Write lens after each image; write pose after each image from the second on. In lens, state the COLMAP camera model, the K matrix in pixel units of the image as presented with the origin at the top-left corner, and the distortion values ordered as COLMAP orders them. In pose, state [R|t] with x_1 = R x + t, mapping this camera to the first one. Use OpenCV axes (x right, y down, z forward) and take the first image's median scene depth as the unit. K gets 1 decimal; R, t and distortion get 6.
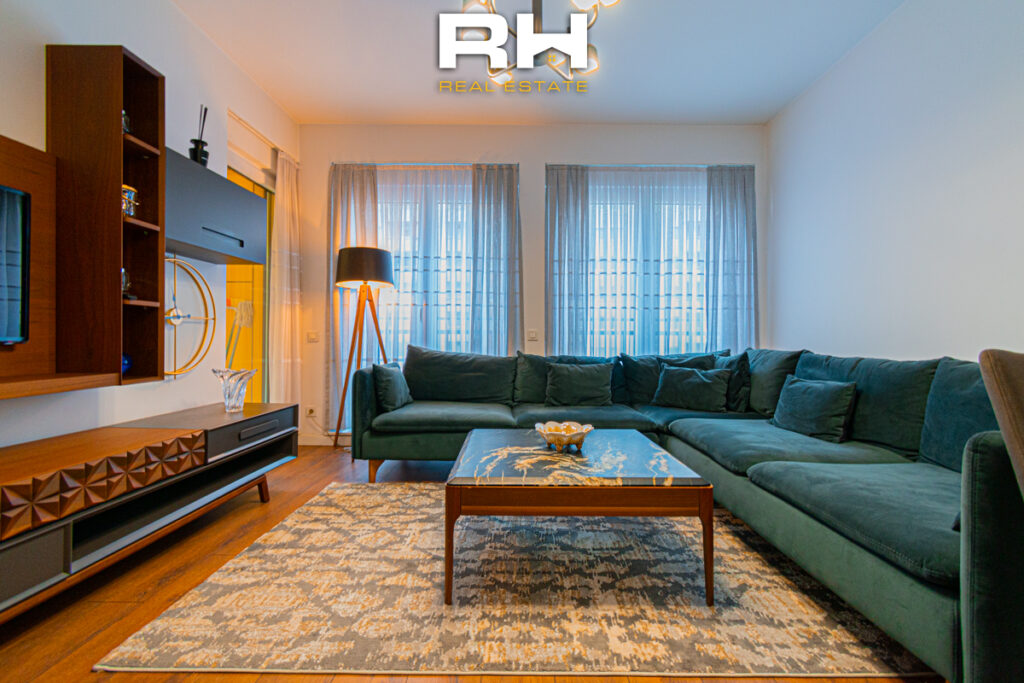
lens RADIAL K [[465.2, 0, 527.5], [0, 465.2, 342.2], [0, 0, 1]] dist [0.000732, -0.001054]
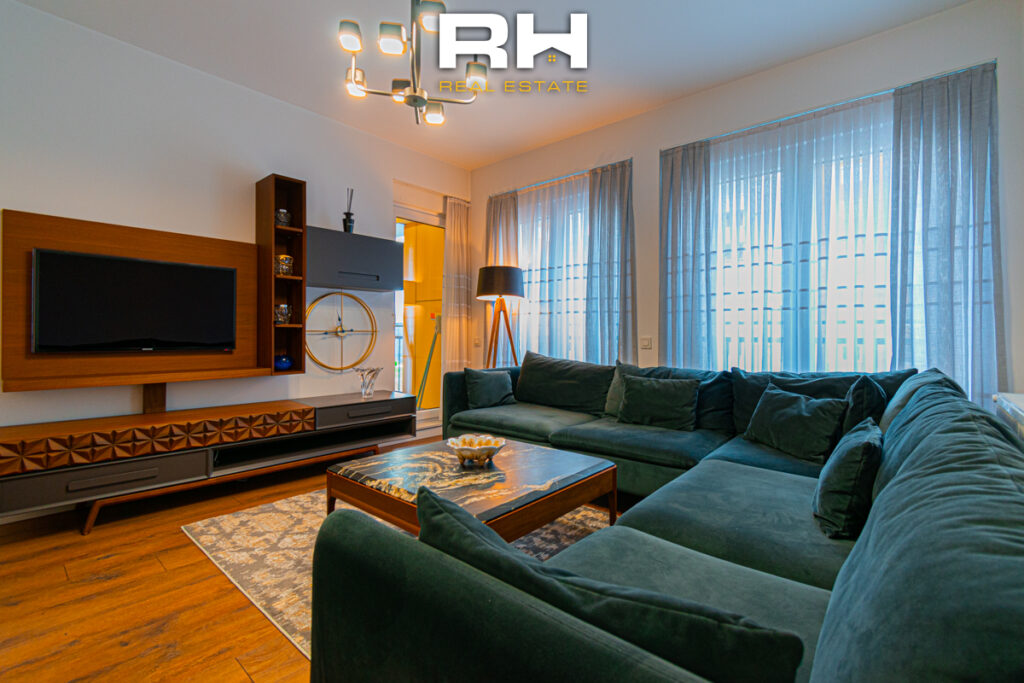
lens RADIAL K [[465.2, 0, 514.1], [0, 465.2, 336.2], [0, 0, 1]] dist [0.000732, -0.001054]
pose [[0.749191, 0.000949, -0.662353, 0.438065], [-0.007075, 0.999953, -0.006570, -0.021558], [0.662316, 0.009608, 0.749163, 0.158865]]
